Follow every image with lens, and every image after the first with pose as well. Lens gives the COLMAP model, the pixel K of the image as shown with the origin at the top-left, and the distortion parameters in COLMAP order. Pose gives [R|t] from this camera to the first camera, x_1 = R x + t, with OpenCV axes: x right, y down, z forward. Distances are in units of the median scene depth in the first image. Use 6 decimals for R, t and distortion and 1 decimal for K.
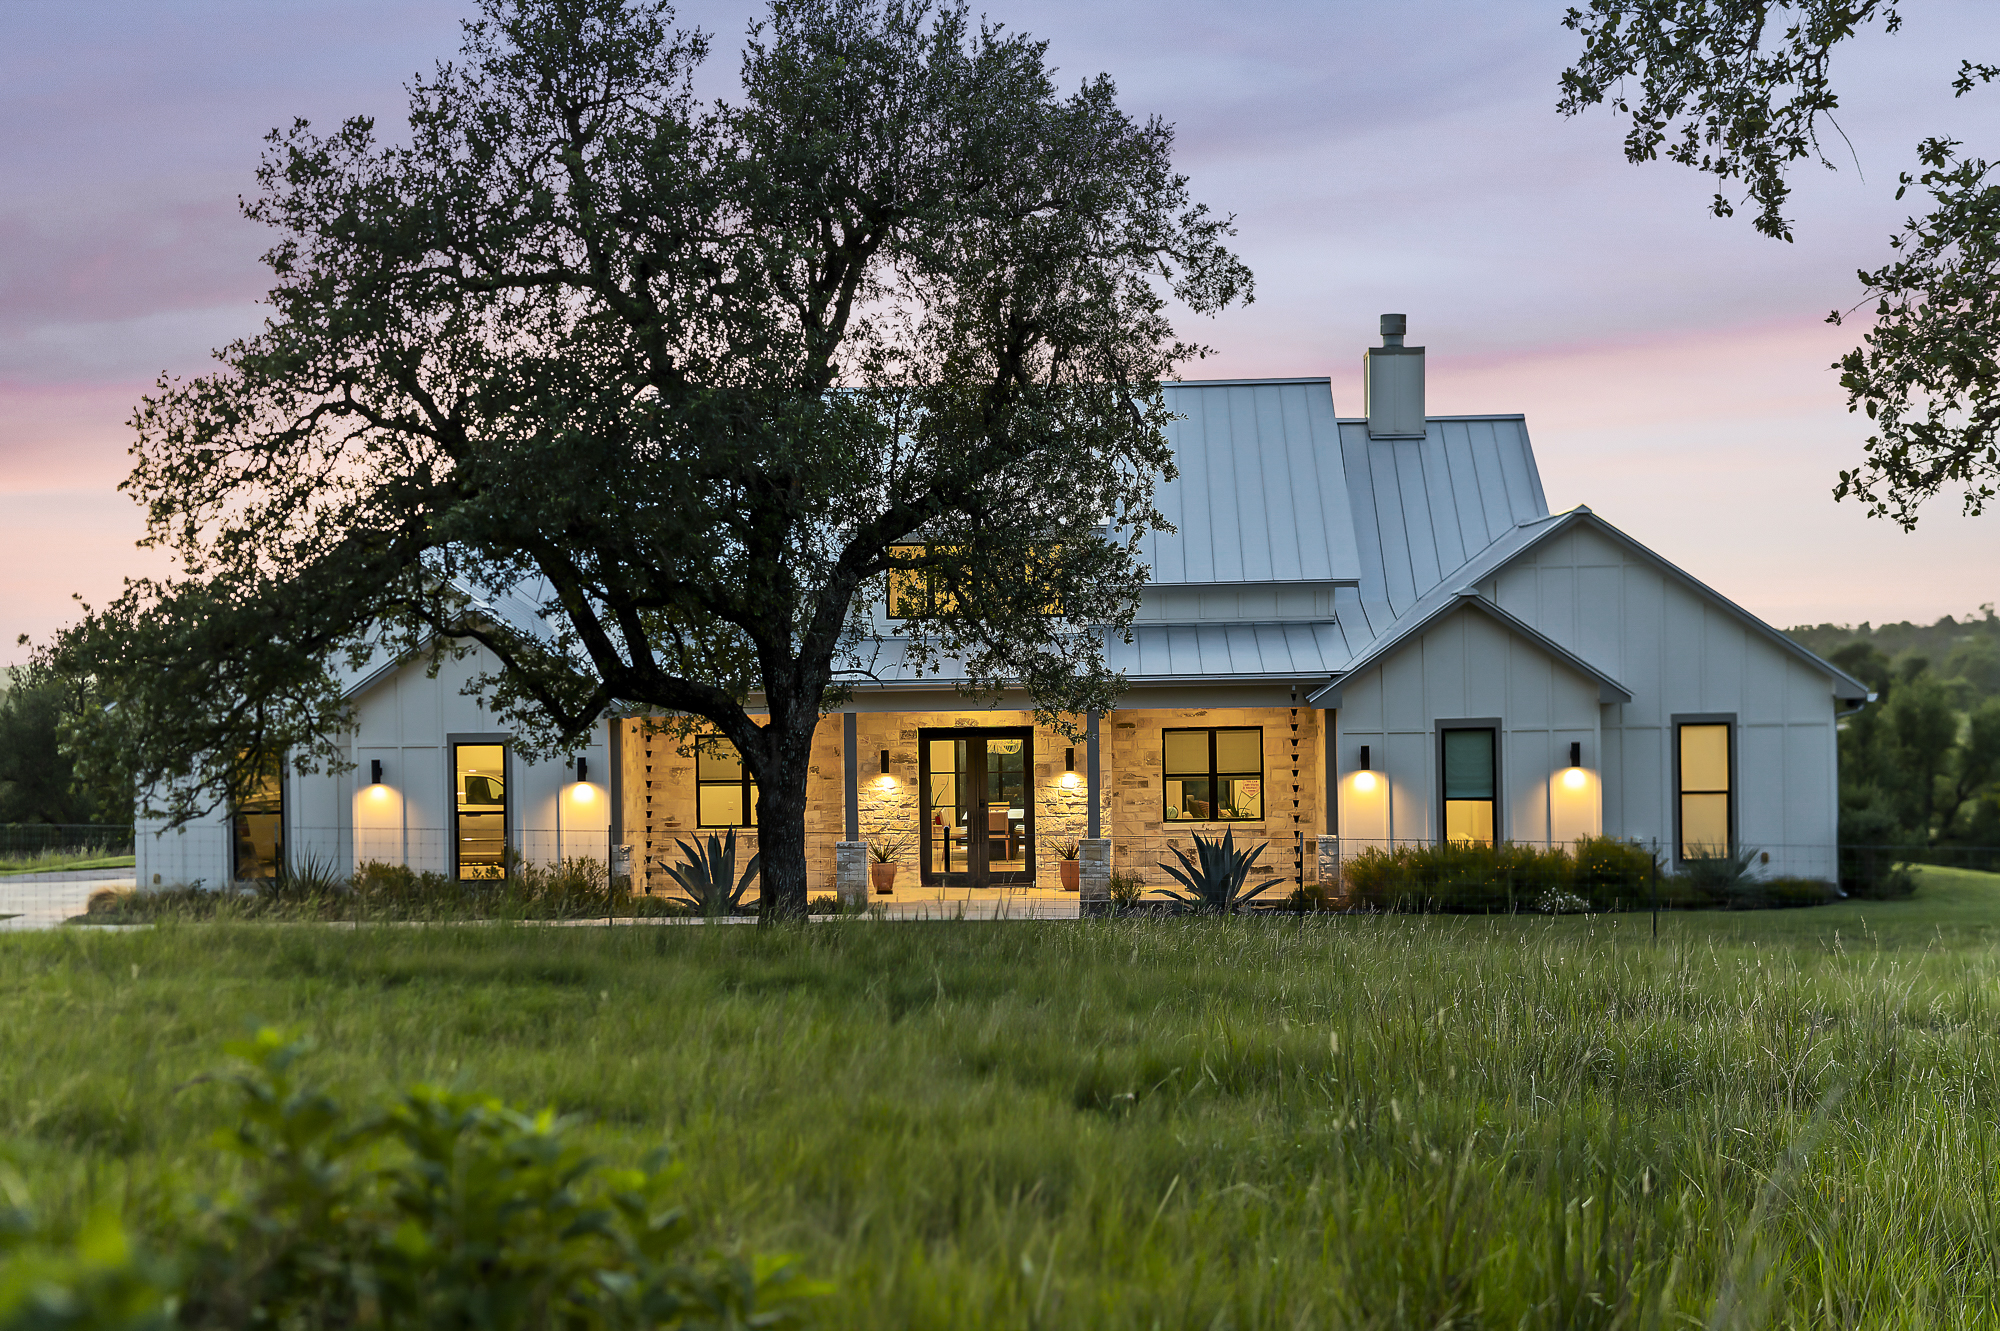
lens RADIAL K [[2739.7, 0, 1000.0], [0, 2739.7, 665.5], [0, 0, 1]] dist [-0.012592, -0.033156]
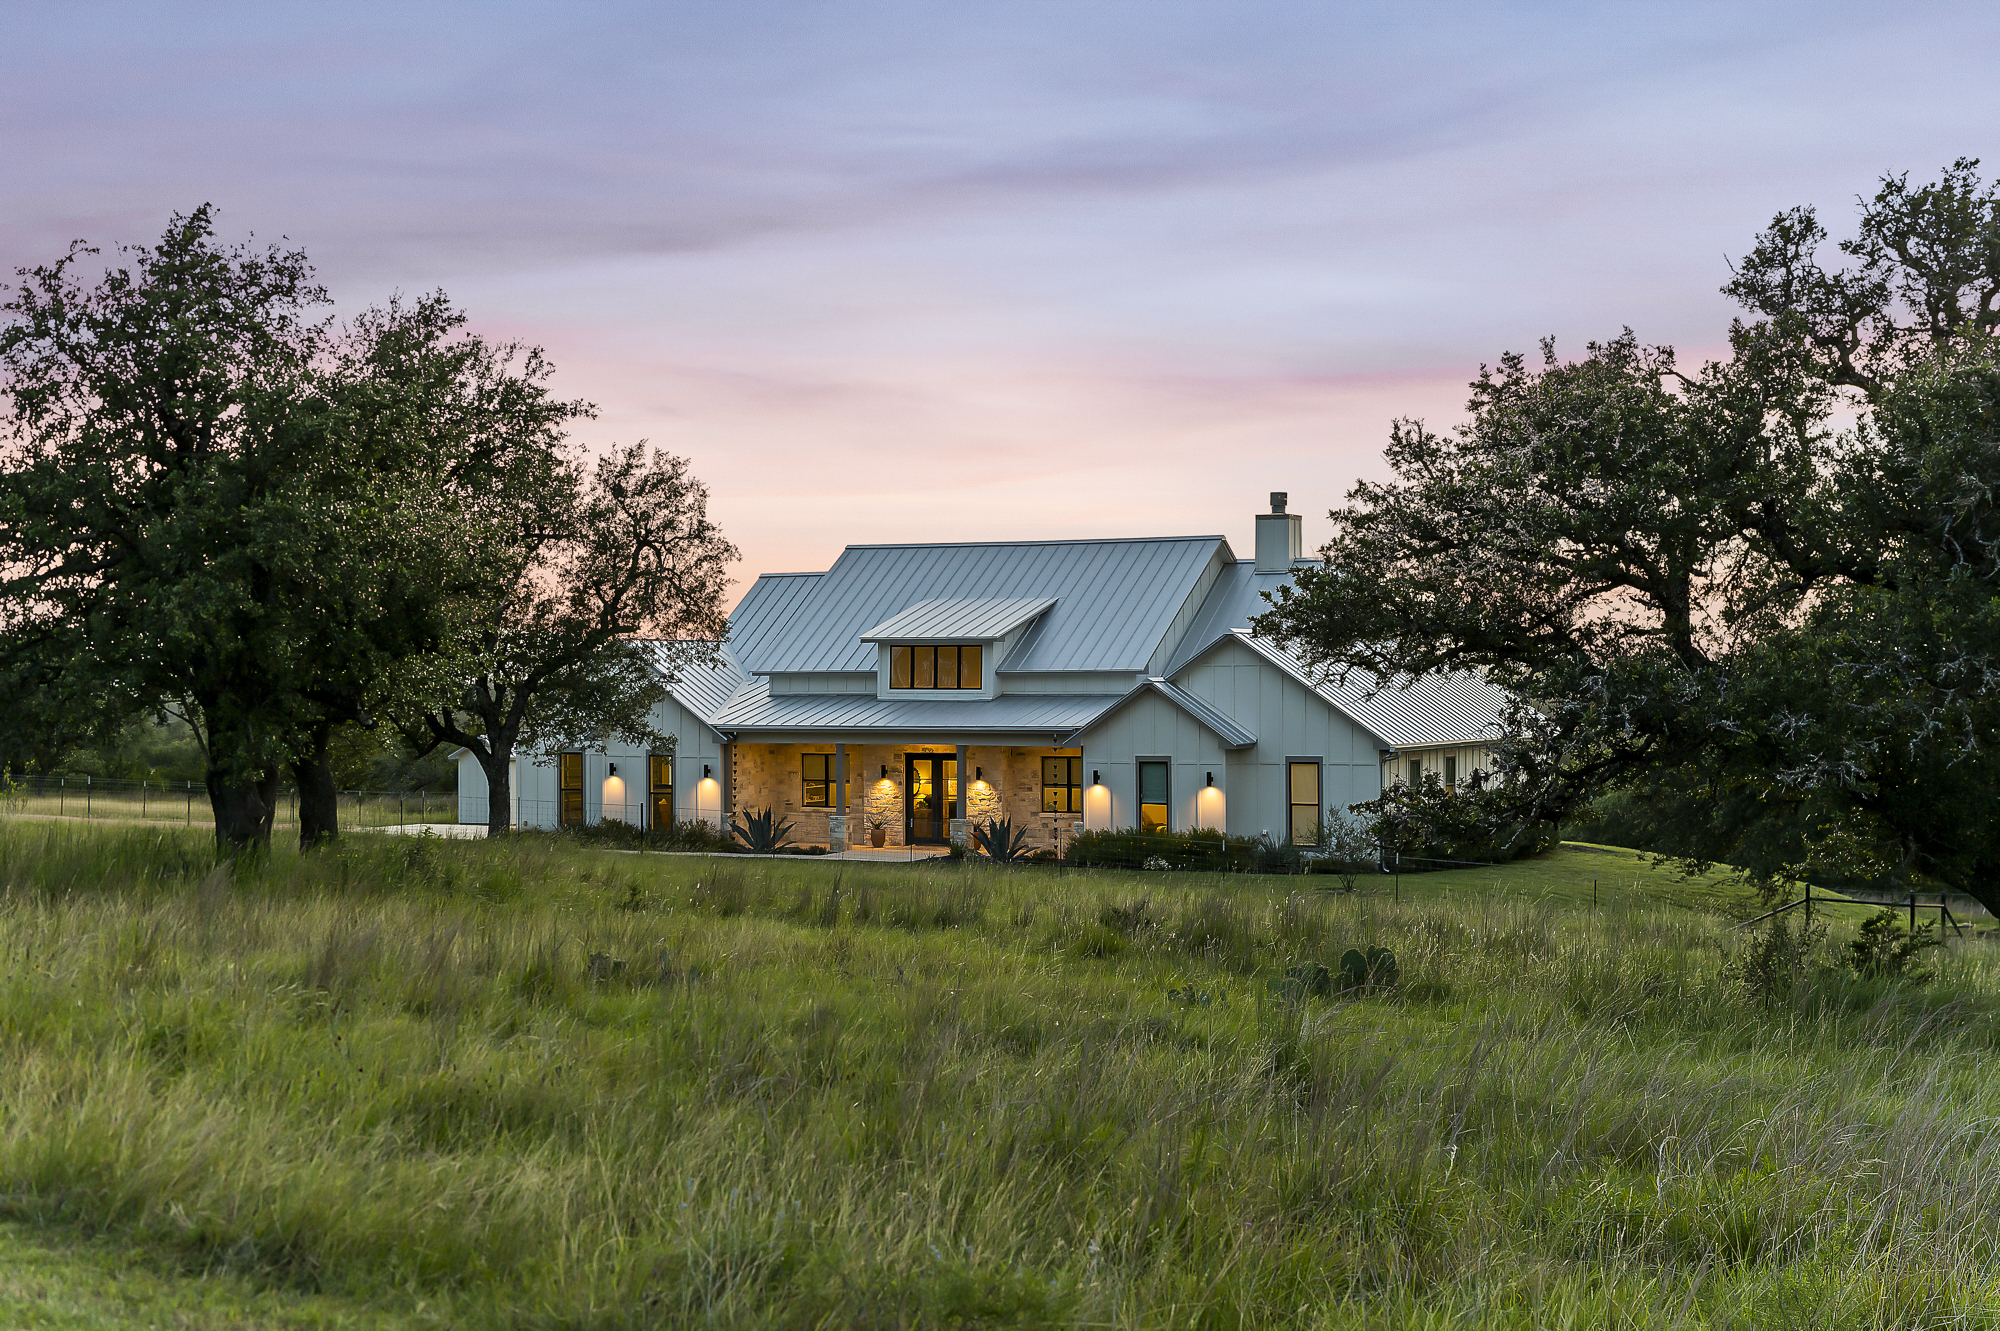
lens RADIAL K [[2739.7, 0, 1000.0], [0, 2739.7, 665.5], [0, 0, 1]] dist [-0.012592, -0.033156]
pose [[0.911910, 0.013115, -0.410180, 0.765592], [-0.013743, 0.999905, 0.001419, -0.037208], [0.410159, 0.004343, 0.912004, -0.580452]]
